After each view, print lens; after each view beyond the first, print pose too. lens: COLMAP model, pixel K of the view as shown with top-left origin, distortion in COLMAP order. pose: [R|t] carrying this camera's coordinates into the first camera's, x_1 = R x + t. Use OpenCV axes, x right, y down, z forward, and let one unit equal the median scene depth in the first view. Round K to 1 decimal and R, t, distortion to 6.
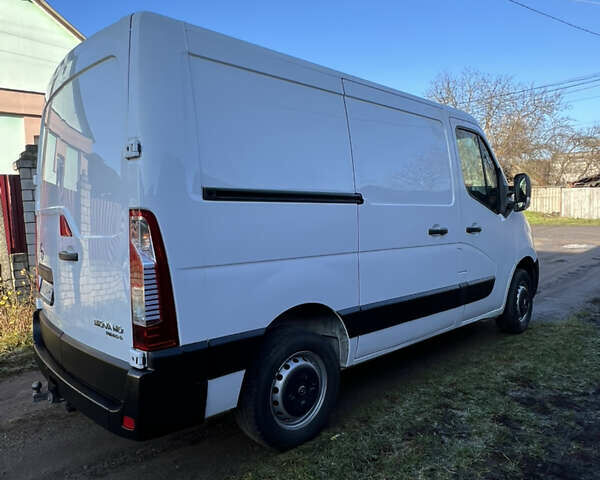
lens RADIAL K [[502.3, 0, 300.0], [0, 502.3, 240.0], [0, 0, 1]] dist [-0.000576, -0.003370]
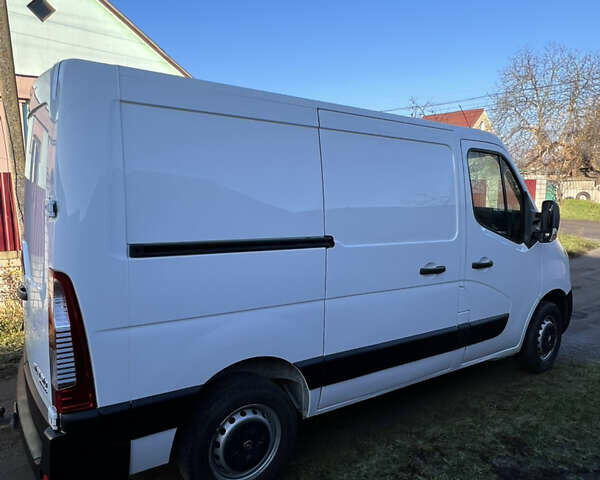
lens RADIAL K [[495.6, 0, 298.4], [0, 495.6, 235.9], [0, 0, 1]] dist [0.003309, -0.005566]
pose [[0.985904, 0.054979, -0.158022, 0.202025], [-0.045424, 0.996950, 0.063458, -0.145264], [0.161029, -0.055386, 0.985394, 0.092657]]
